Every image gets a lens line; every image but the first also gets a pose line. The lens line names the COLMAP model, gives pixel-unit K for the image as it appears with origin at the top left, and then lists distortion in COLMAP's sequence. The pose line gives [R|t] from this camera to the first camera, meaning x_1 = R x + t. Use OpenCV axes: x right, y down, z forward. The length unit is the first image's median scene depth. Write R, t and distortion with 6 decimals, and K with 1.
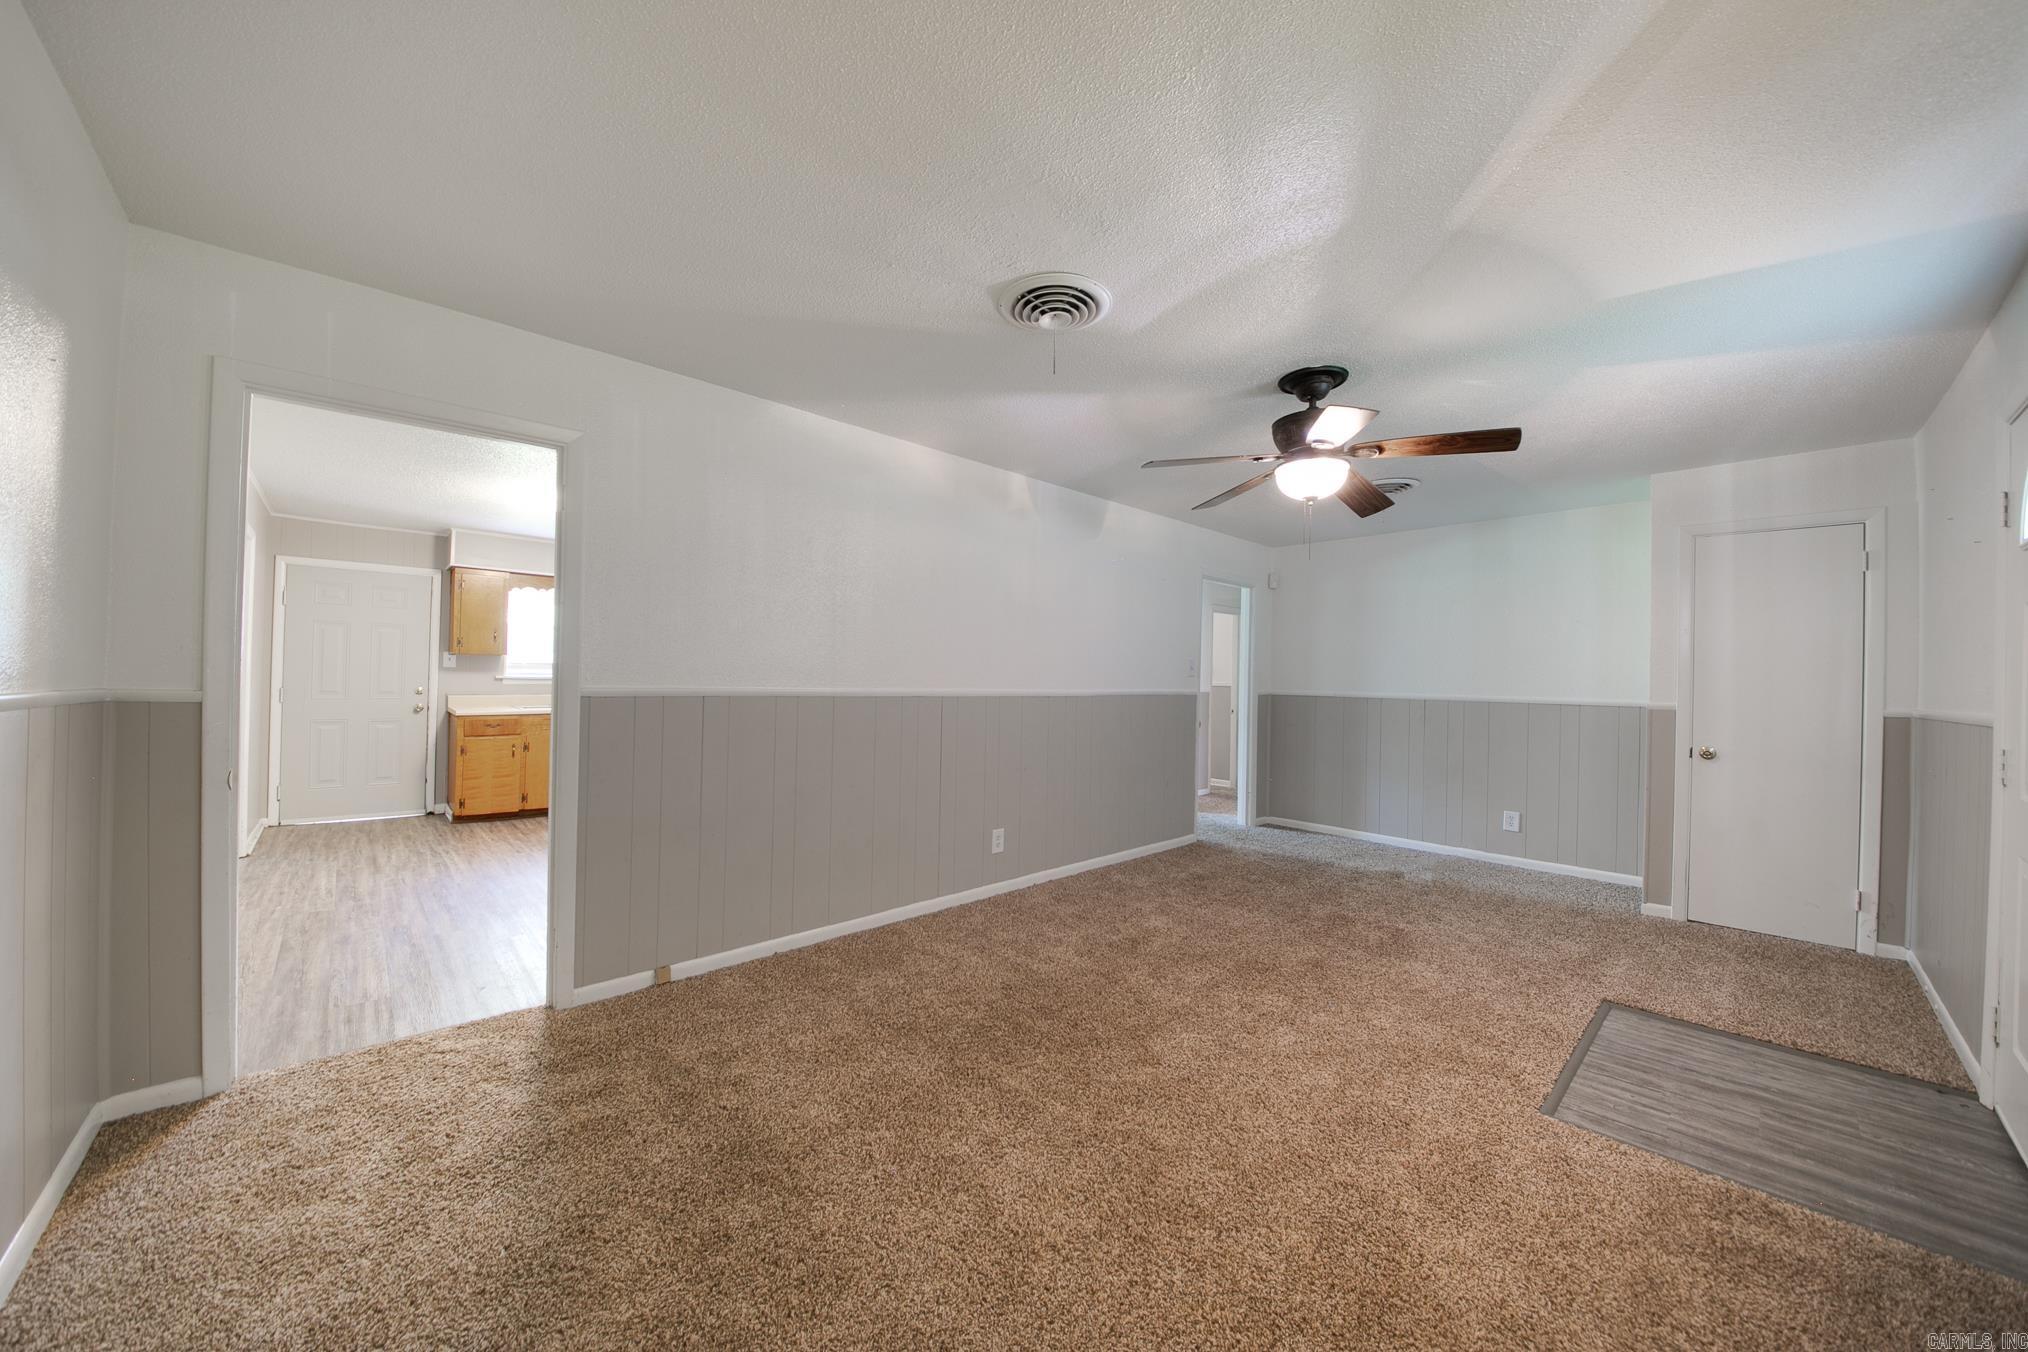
lens RADIAL K [[705.4, 0, 1009.4], [0, 705.4, 678.0], [0, 0, 1]] dist [-0.013649, -0.002082]
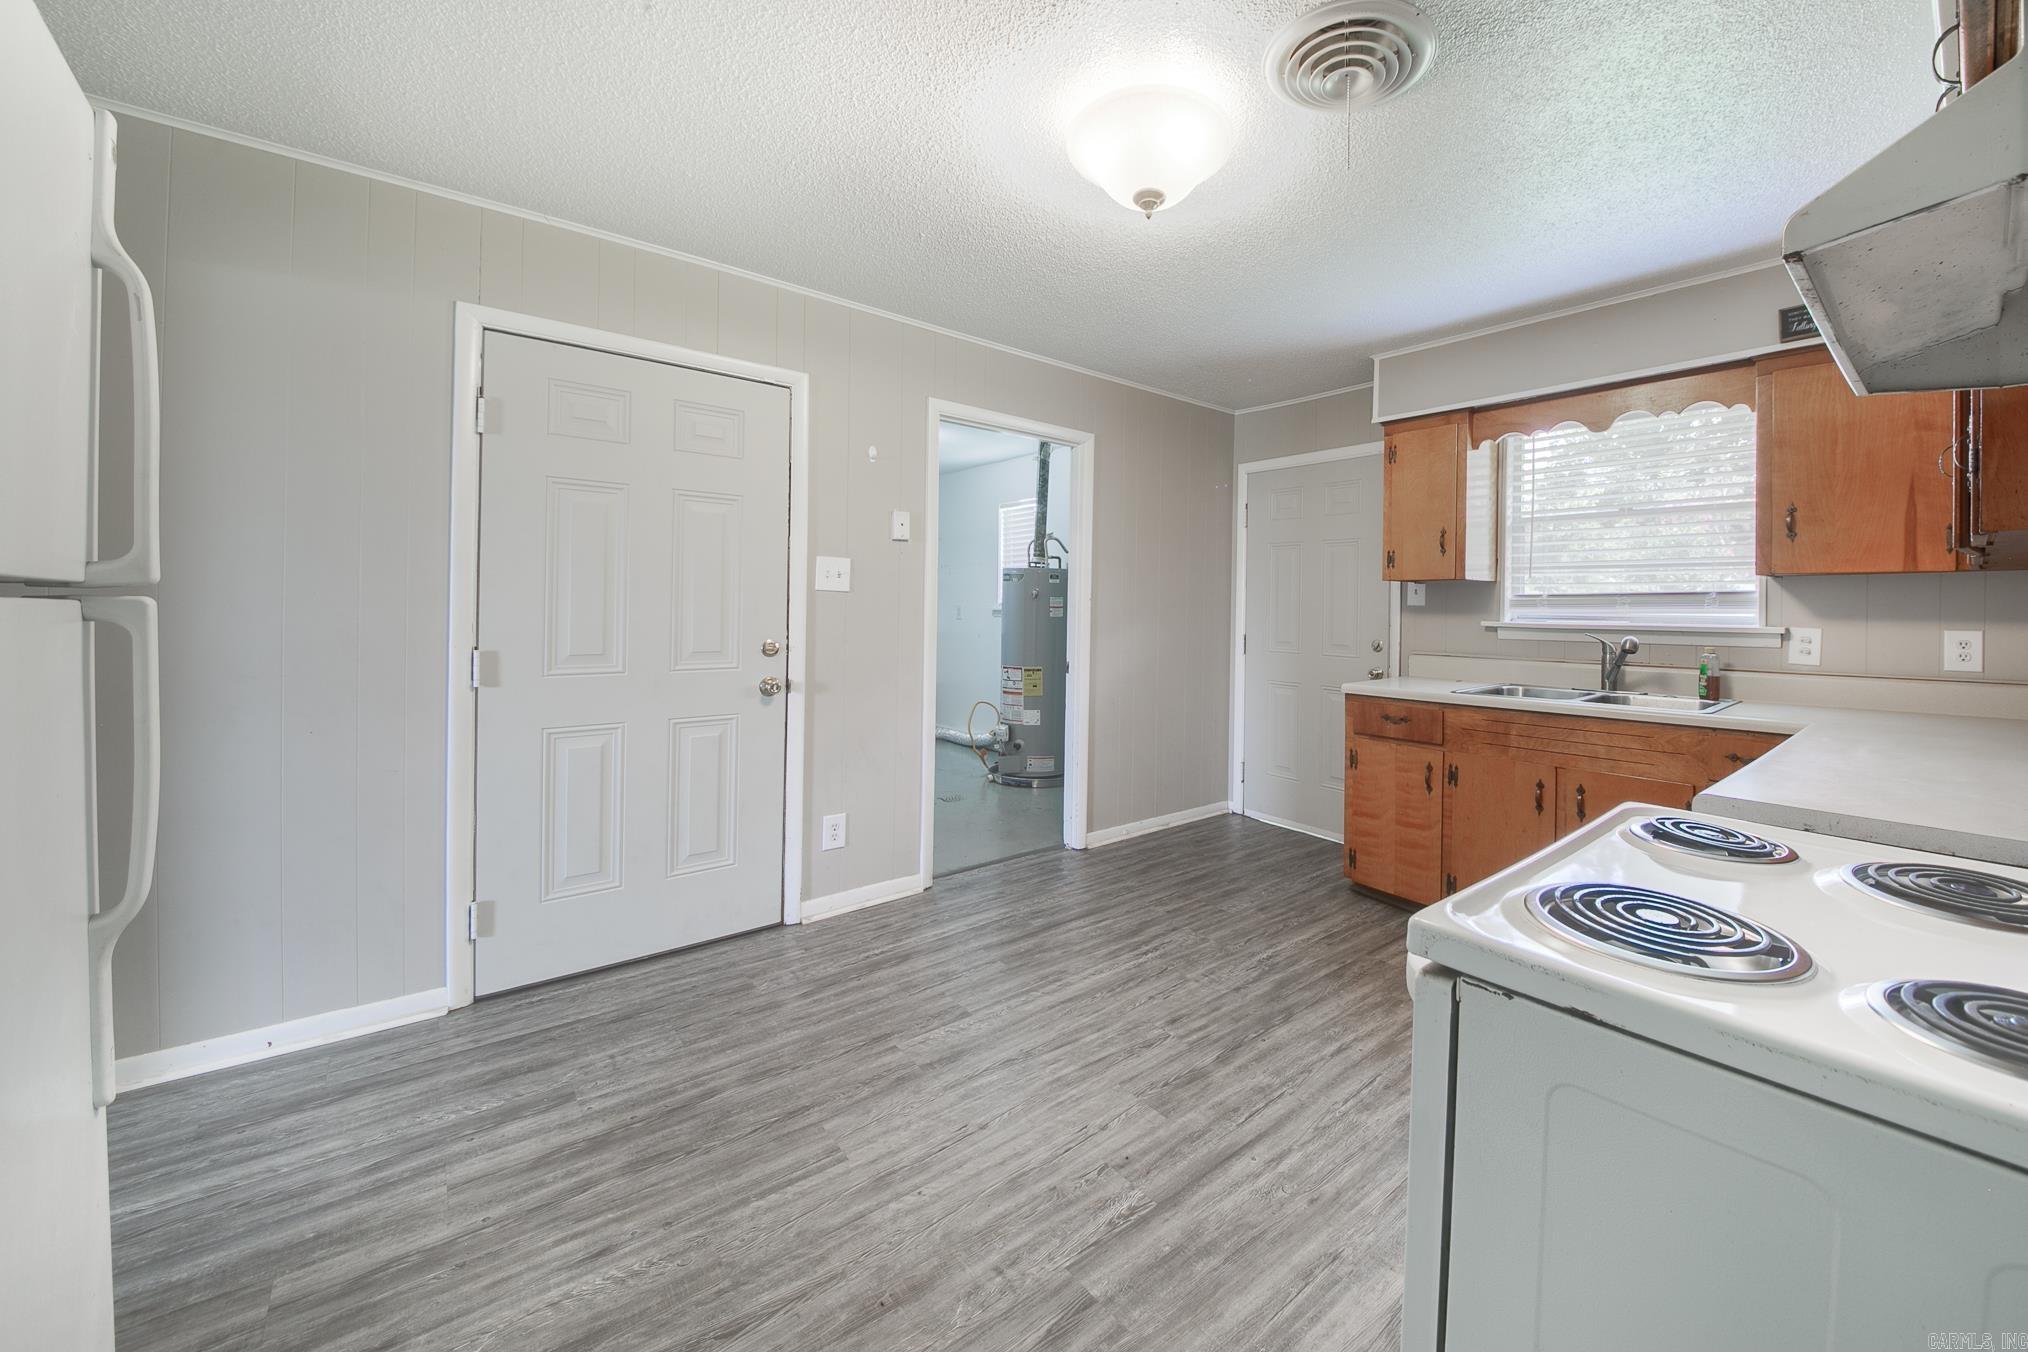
lens RADIAL K [[784.4, 0, 1095.2], [0, 784.4, 608.6], [0, 0, 1]] dist [0.009602, -0.001557]
pose [[-0.039748, -0.018087, -0.999046, -0.164888], [-0.008896, 0.999803, -0.017747, 0.000830], [0.999170, 0.008182, -0.039901, 0.790223]]
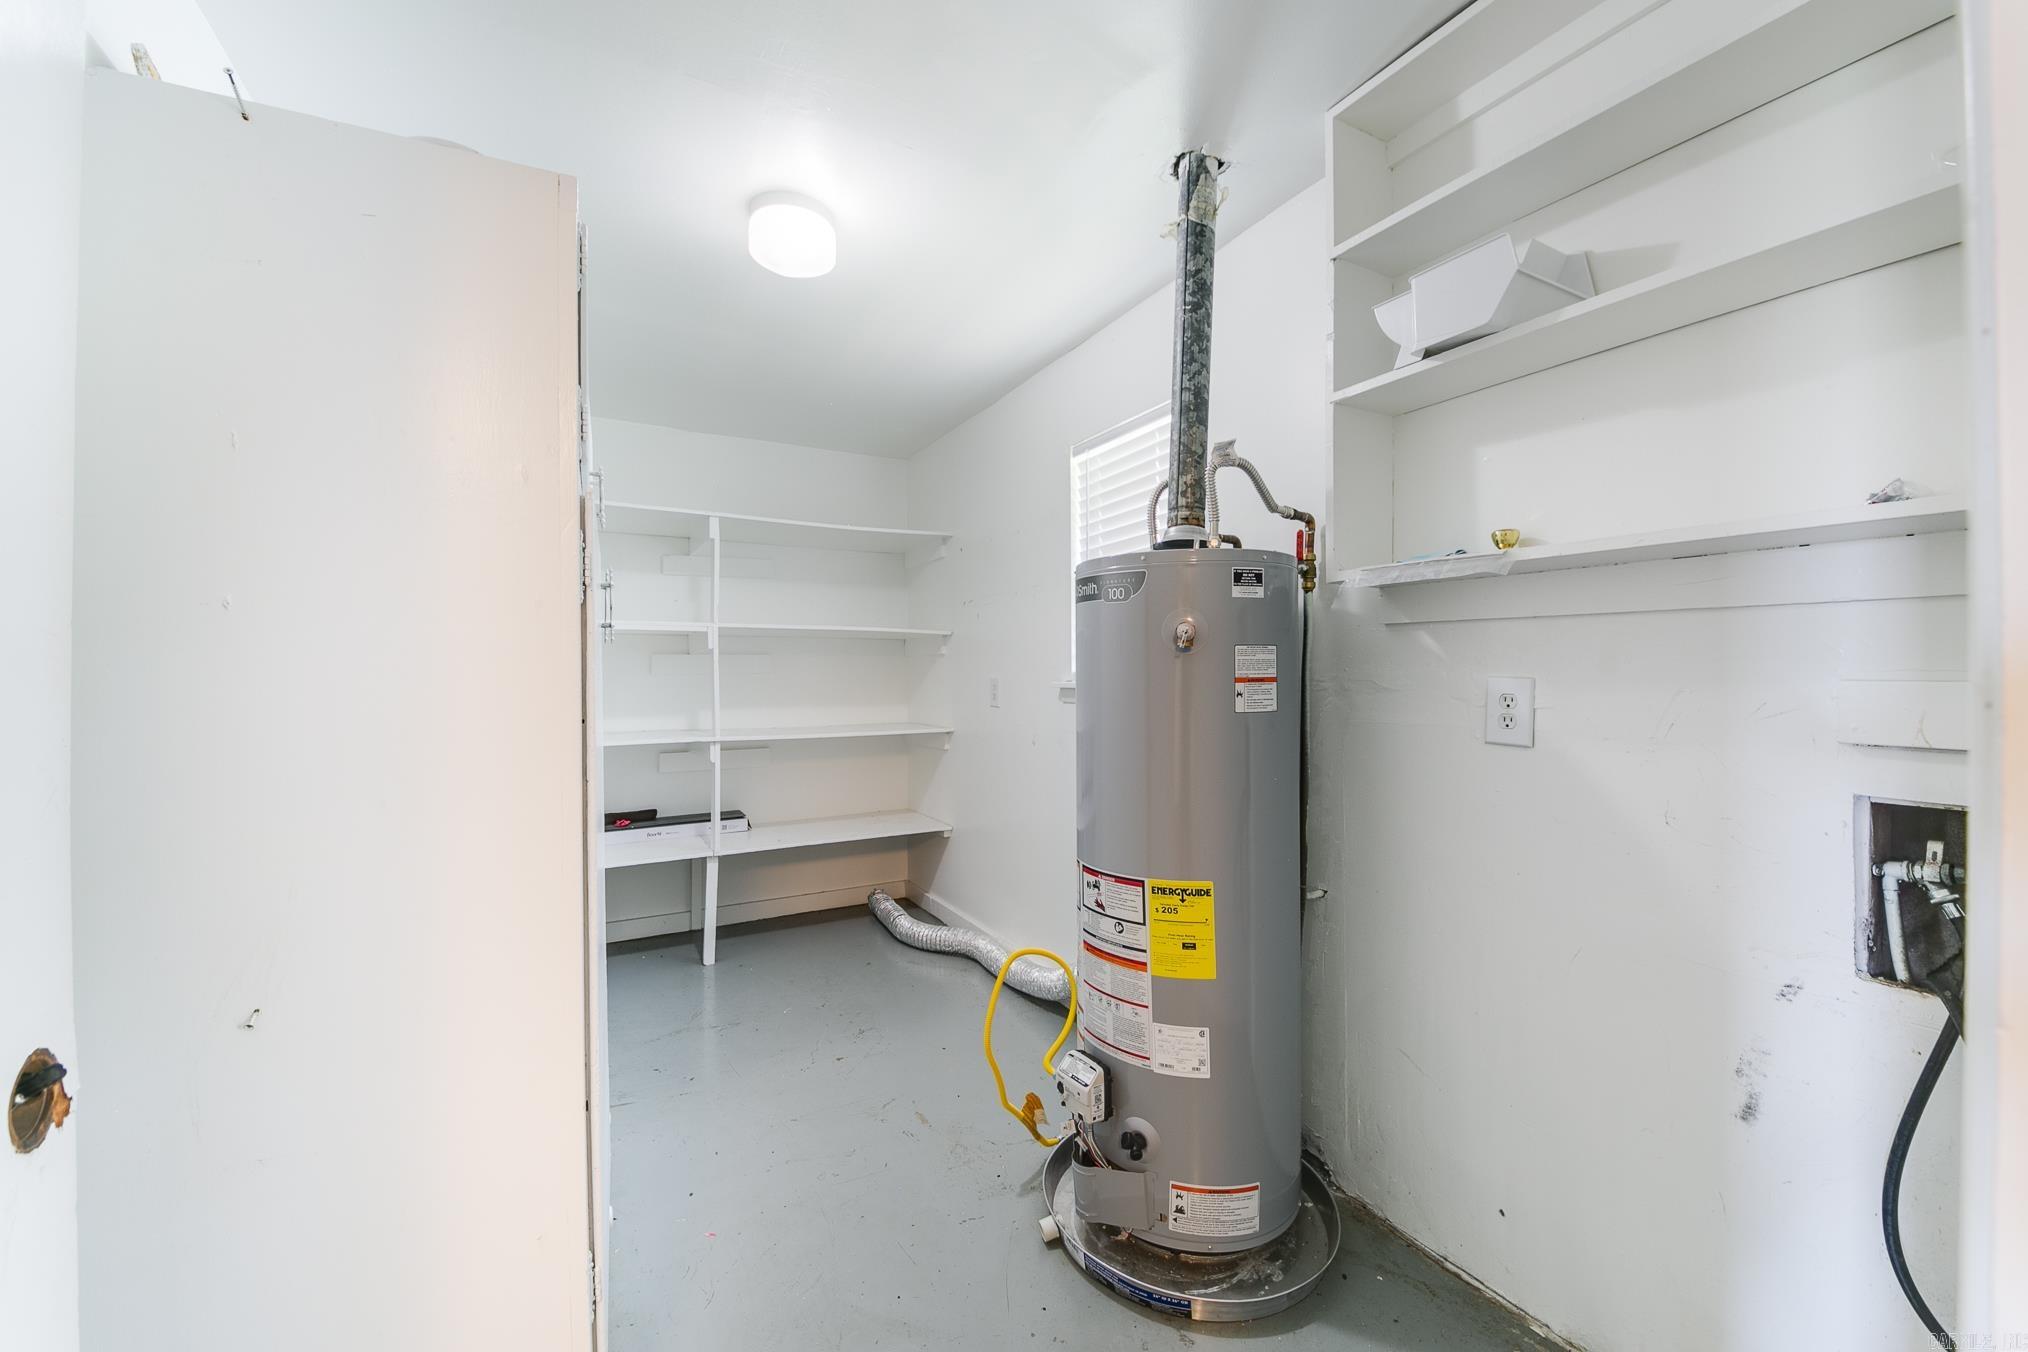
lens RADIAL K [[812.7, 0, 1013.3], [0, 812.7, 669.7], [0, 0, 1]] dist [0.000959, -0.001059]
pose [[-0.245107, -0.014920, -0.969381, -0.787022], [0.005660, 0.999843, -0.016819, -0.016128], [0.969480, -0.009609, -0.244984, 0.695036]]
